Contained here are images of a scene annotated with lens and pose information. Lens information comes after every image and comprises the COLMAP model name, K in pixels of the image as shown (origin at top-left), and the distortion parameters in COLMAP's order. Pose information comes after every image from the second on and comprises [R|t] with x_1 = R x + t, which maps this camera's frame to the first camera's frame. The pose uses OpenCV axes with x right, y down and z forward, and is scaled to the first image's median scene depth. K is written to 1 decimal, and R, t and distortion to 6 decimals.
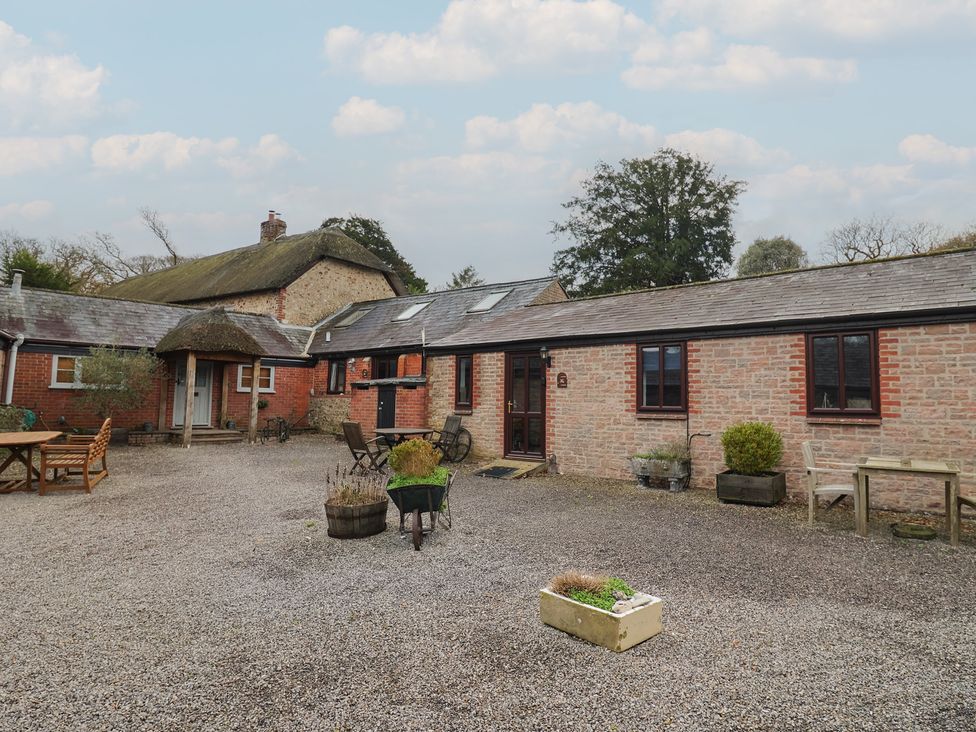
lens RADIAL K [[575.0, 0, 491.4], [0, 575.0, 358.5], [0, 0, 1]] dist [-0.000967, -0.011241]
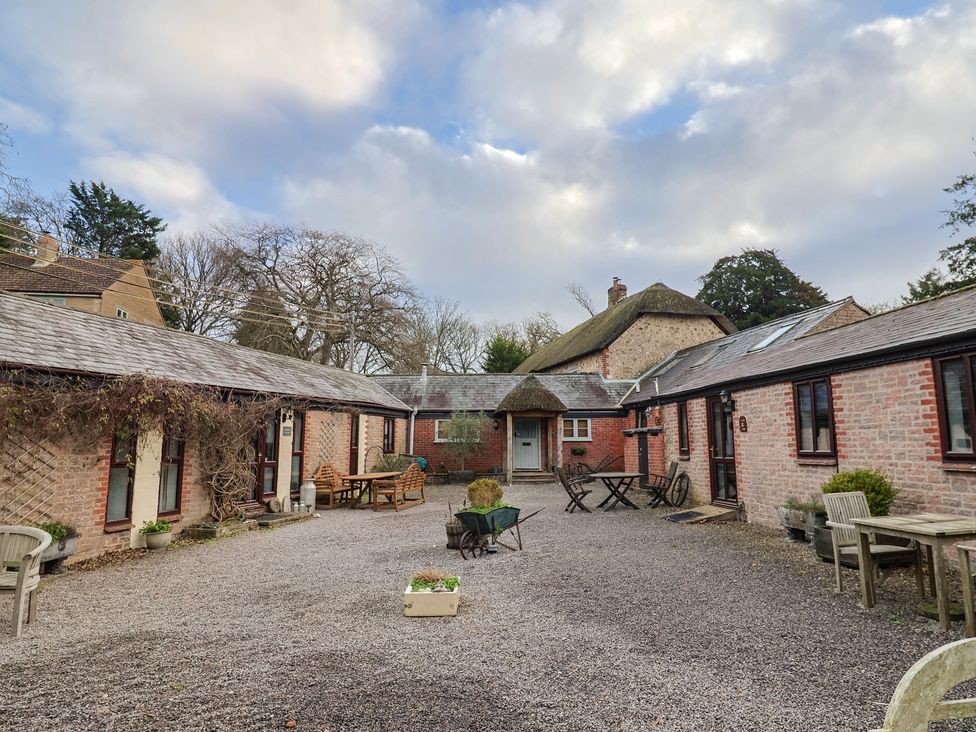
lens RADIAL K [[592.4, 0, 503.2], [0, 592.4, 351.1], [0, 0, 1]] dist [-0.003476, -0.003915]
pose [[0.734220, -0.125285, -0.667251, 0.459622], [0.069970, 0.991556, -0.109184, -0.002951], [0.675296, 0.033478, 0.736787, -0.009412]]
